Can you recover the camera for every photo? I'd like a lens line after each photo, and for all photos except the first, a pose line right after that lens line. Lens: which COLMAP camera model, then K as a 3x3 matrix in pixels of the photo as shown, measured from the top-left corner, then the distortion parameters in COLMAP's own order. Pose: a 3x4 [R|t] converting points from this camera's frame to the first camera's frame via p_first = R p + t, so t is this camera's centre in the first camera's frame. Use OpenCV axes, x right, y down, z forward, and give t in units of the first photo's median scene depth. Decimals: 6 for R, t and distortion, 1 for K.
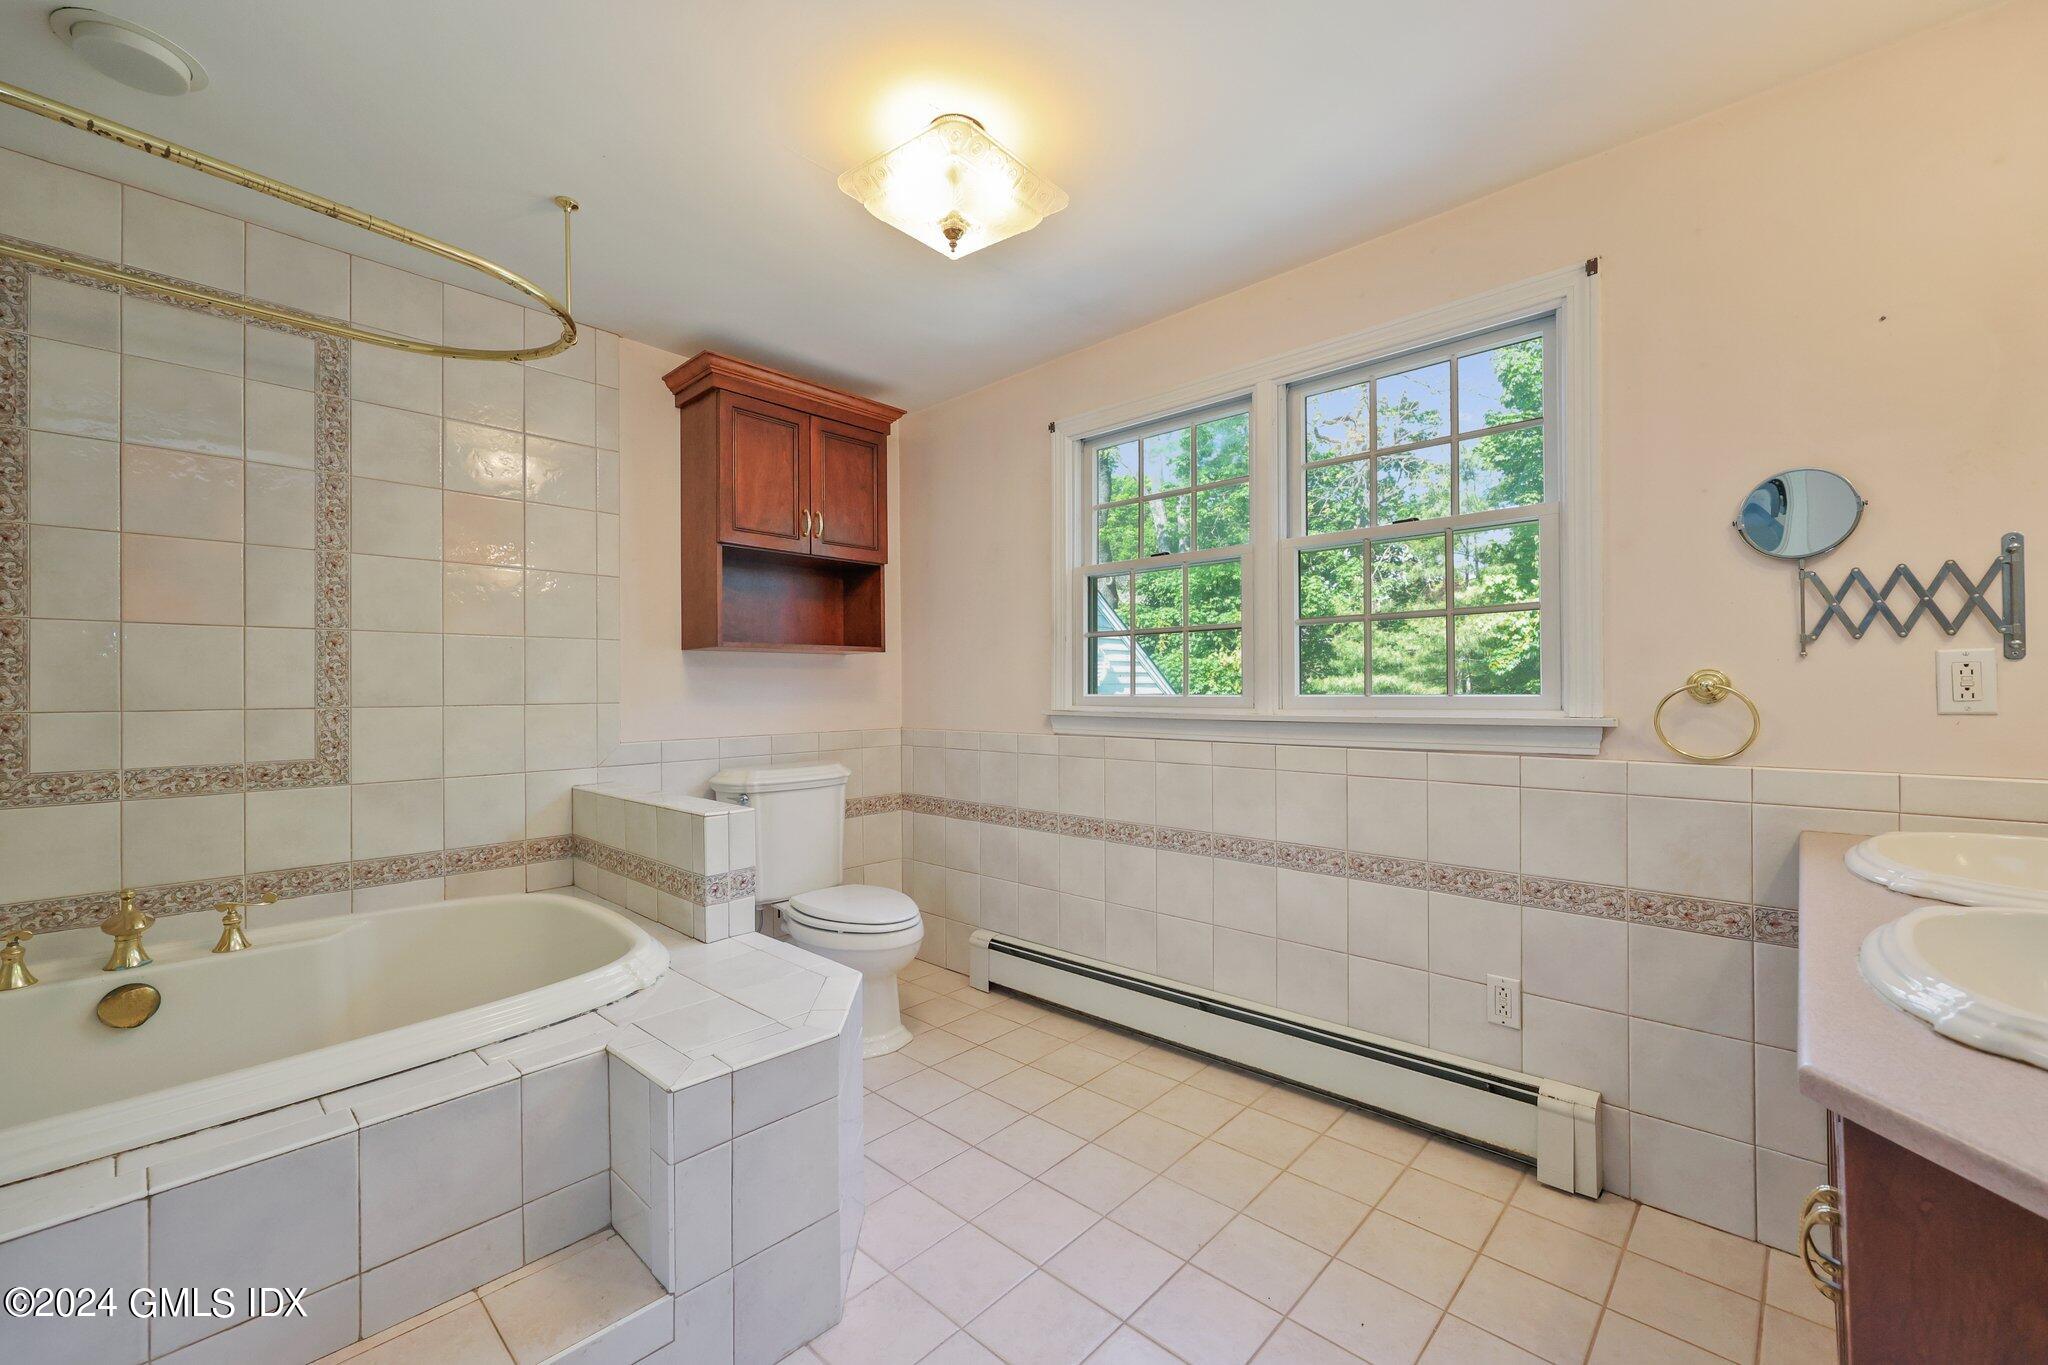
lens RADIAL K [[822.0, 0, 1028.8], [0, 822.0, 687.1], [0, 0, 1]] dist [-0.004679, 0.001022]
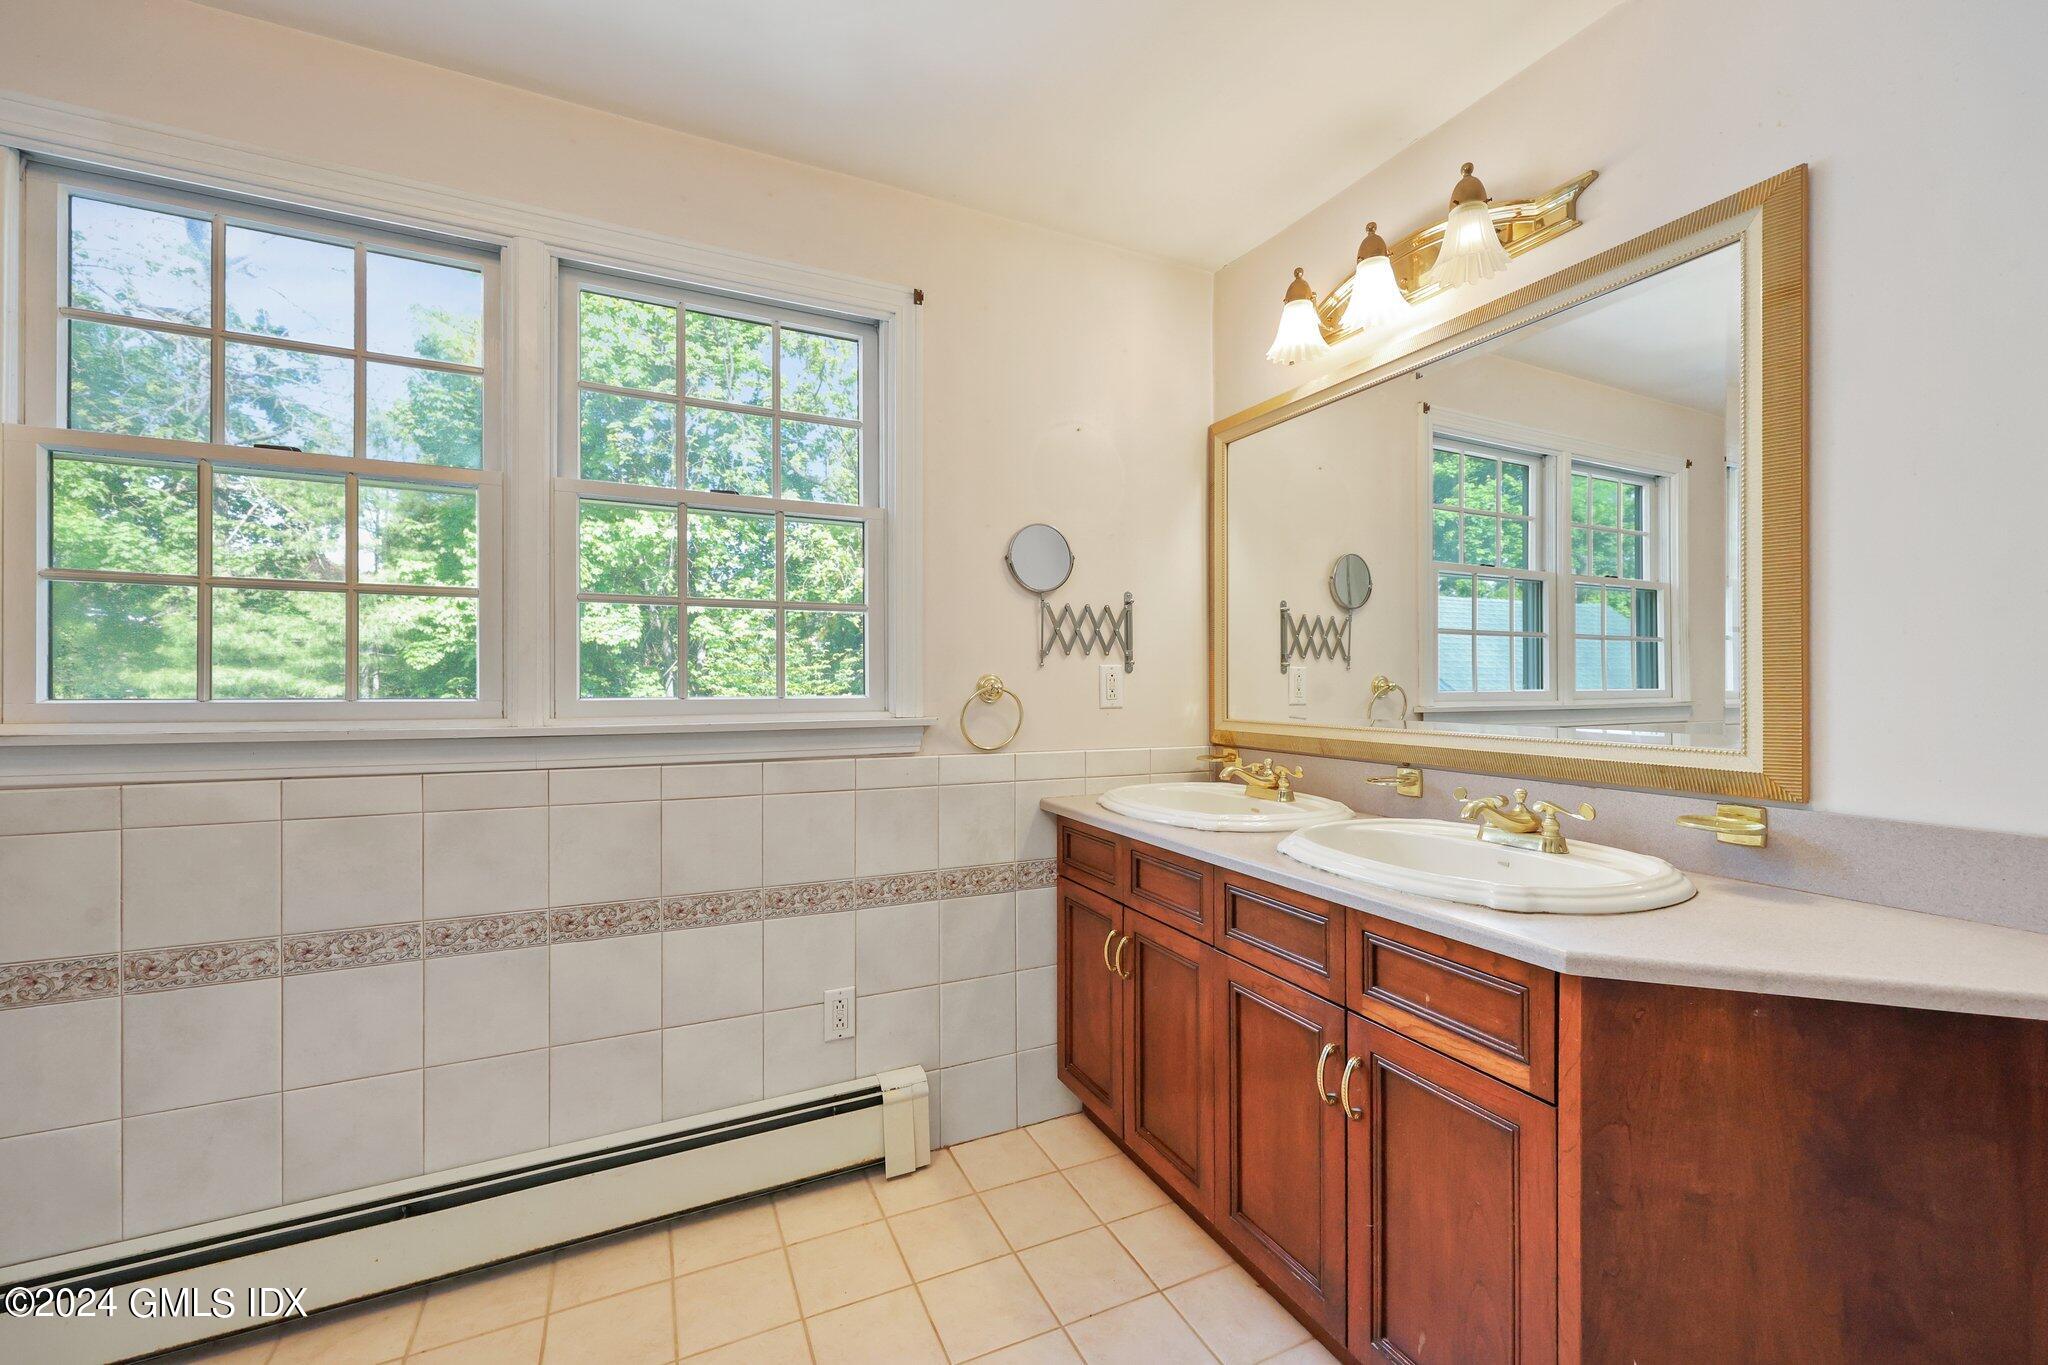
lens RADIAL K [[822.0, 0, 1033.0], [0, 822.0, 687.8], [0, 0, 1]] dist [-0.004679, 0.001022]
pose [[0.360778, 0.002439, 0.932648, -0.221156], [-0.004946, 0.999988, -0.000702, -0.000977], [-0.932638, -0.004359, 0.360786, 0.402944]]
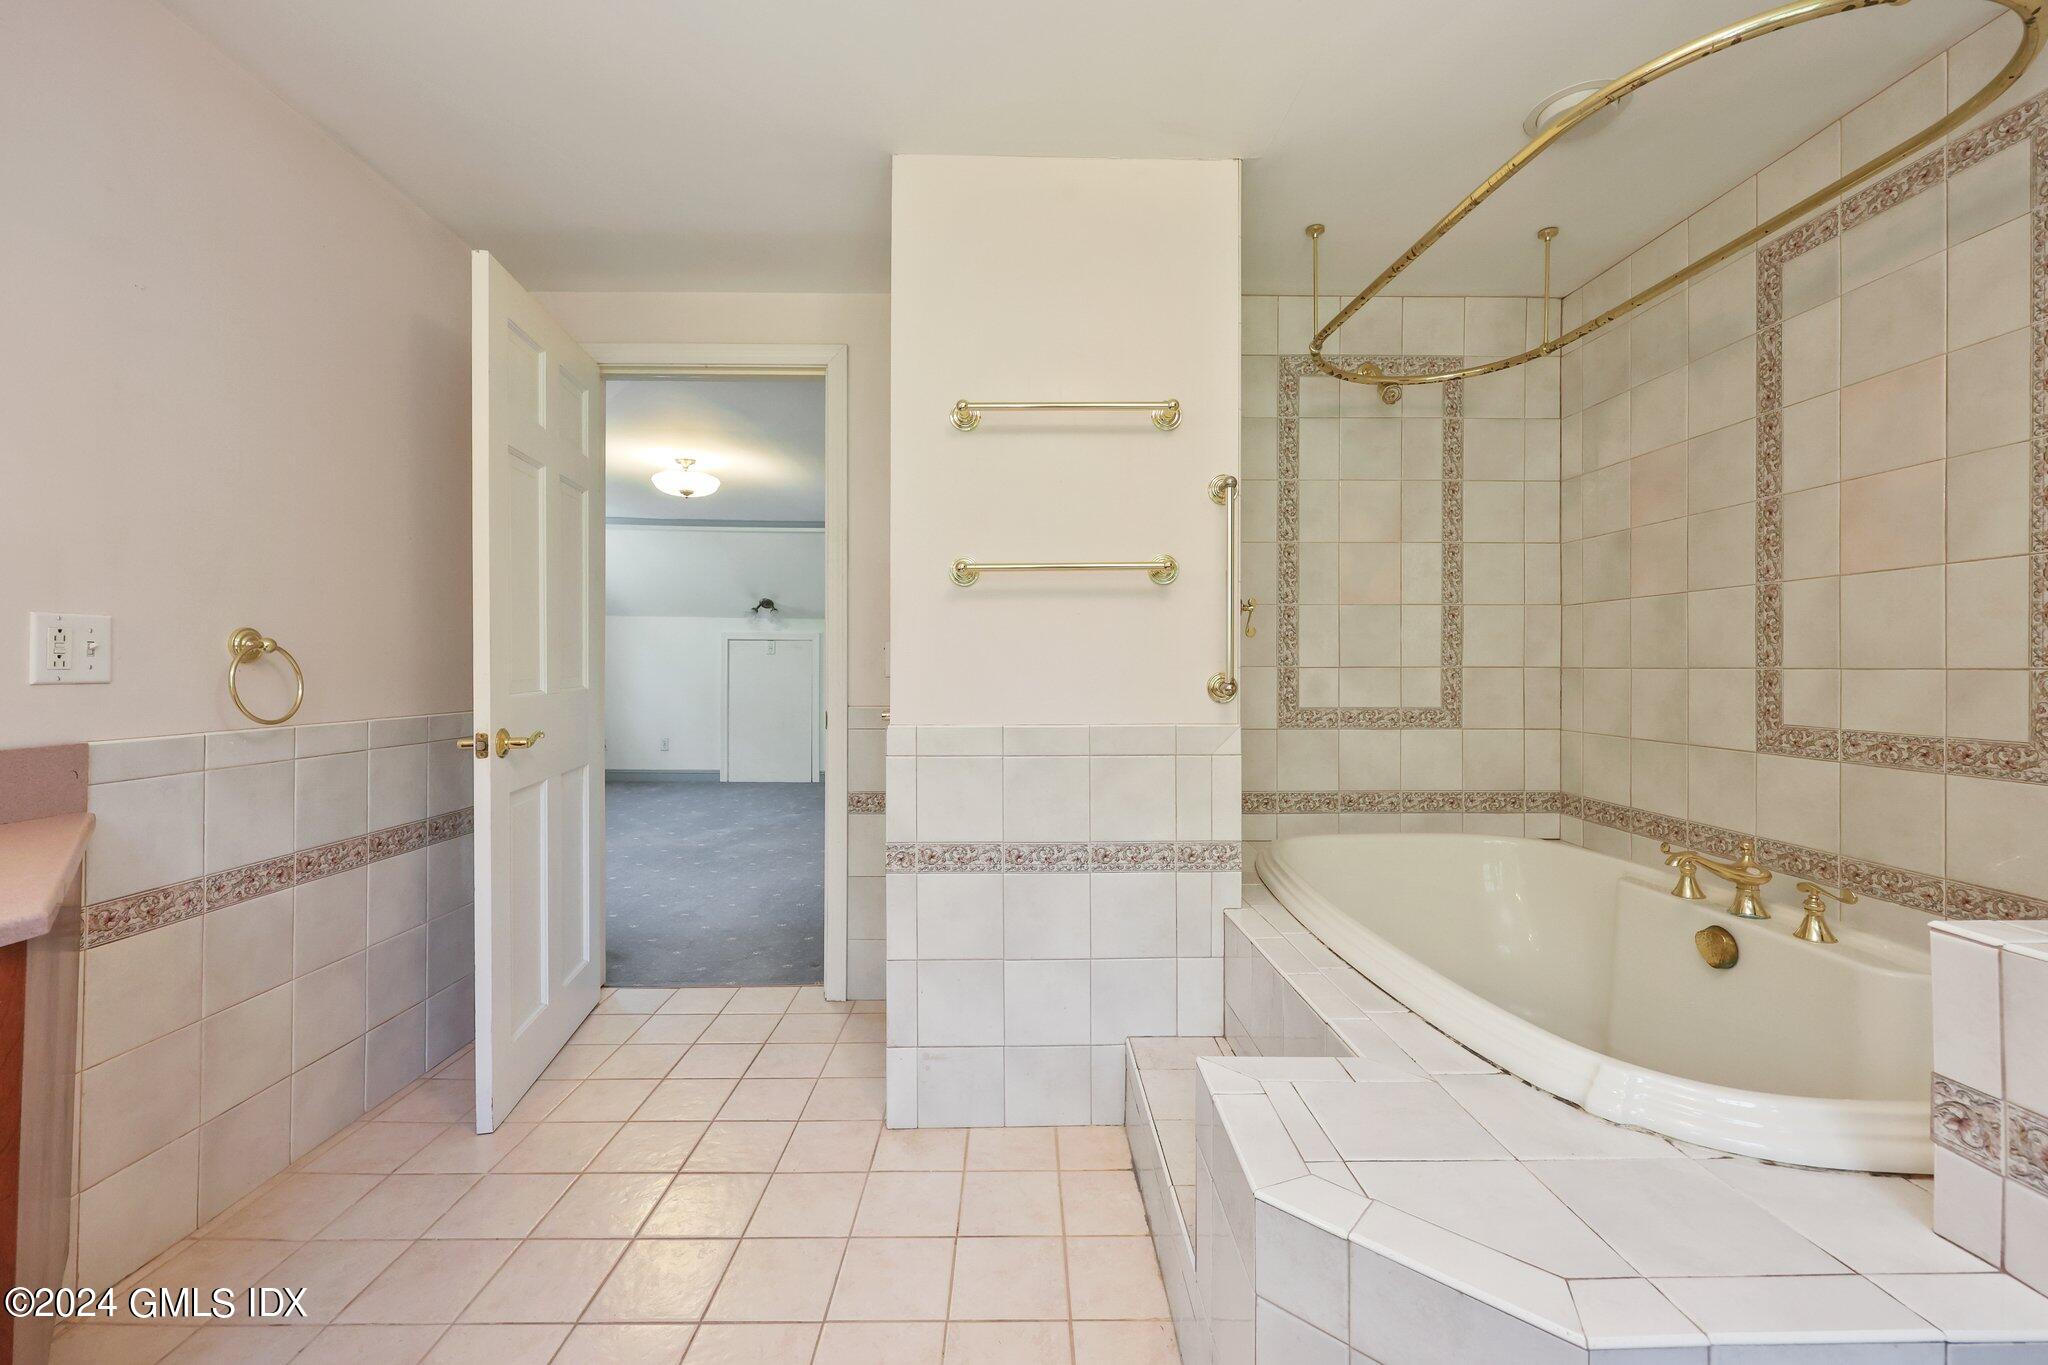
lens RADIAL K [[822.0, 0, 1022.7], [0, 822.0, 664.6], [0, 0, 1]] dist [-0.004679, 0.001022]
pose [[-0.719969, 0.000643, -0.694006, 0.220784], [0.002650, 0.999995, -0.001822, 0.021235], [0.694002, -0.003151, -0.719967, 0.918620]]
